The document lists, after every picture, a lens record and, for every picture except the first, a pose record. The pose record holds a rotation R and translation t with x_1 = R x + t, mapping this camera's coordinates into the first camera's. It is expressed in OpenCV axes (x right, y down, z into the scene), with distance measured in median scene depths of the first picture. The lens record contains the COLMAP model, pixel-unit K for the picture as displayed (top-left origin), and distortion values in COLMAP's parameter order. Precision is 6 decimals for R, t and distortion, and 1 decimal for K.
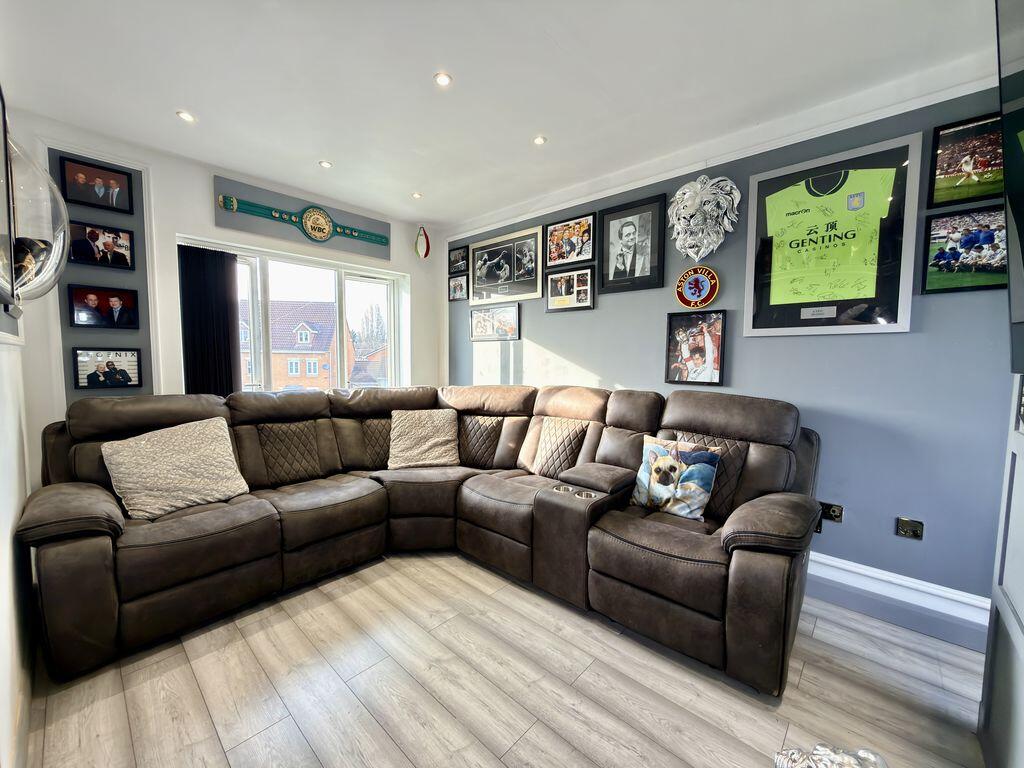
lens RADIAL K [[408.4, 0, 513.8], [0, 408.4, 383.9], [0, 0, 1]] dist [-0.001438, -0.000014]
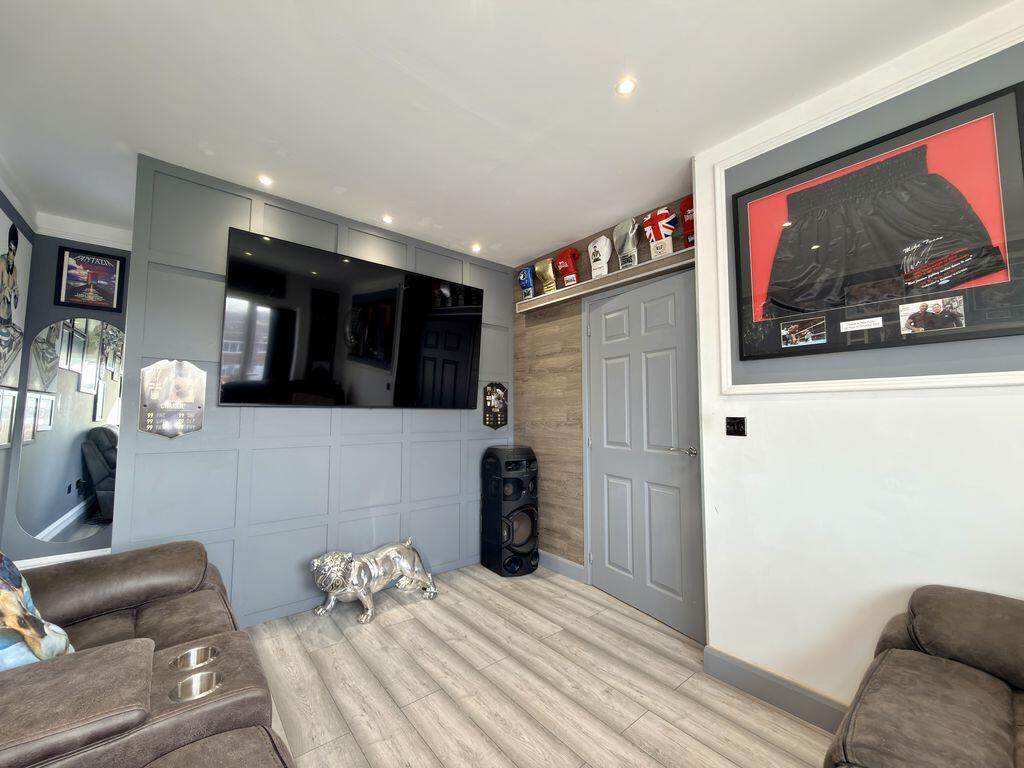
lens RADIAL K [[408.4, 0, 513.8], [0, 408.4, 383.9], [0, 0, 1]] dist [-0.001438, -0.000014]
pose [[-0.989799, -0.003775, 0.142422, -0.243603], [-0.004695, 0.999970, -0.006124, -0.058382], [-0.142395, -0.006730, -0.989787, 1.213792]]
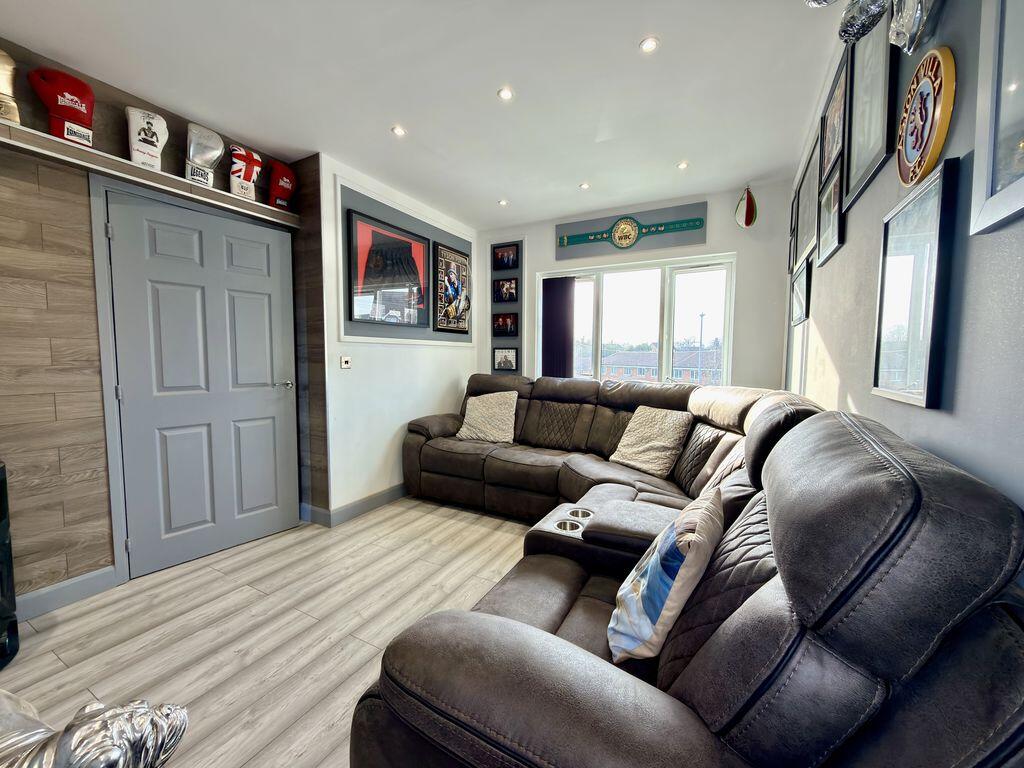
lens RADIAL K [[408.4, 0, 513.8], [0, 408.4, 383.9], [0, 0, 1]] dist [-0.001438, -0.000014]
pose [[0.240295, 0.056802, -0.969037, 0.711955], [-0.069209, 0.996748, 0.041264, -0.006963], [0.968230, 0.057150, 0.243445, 0.594715]]
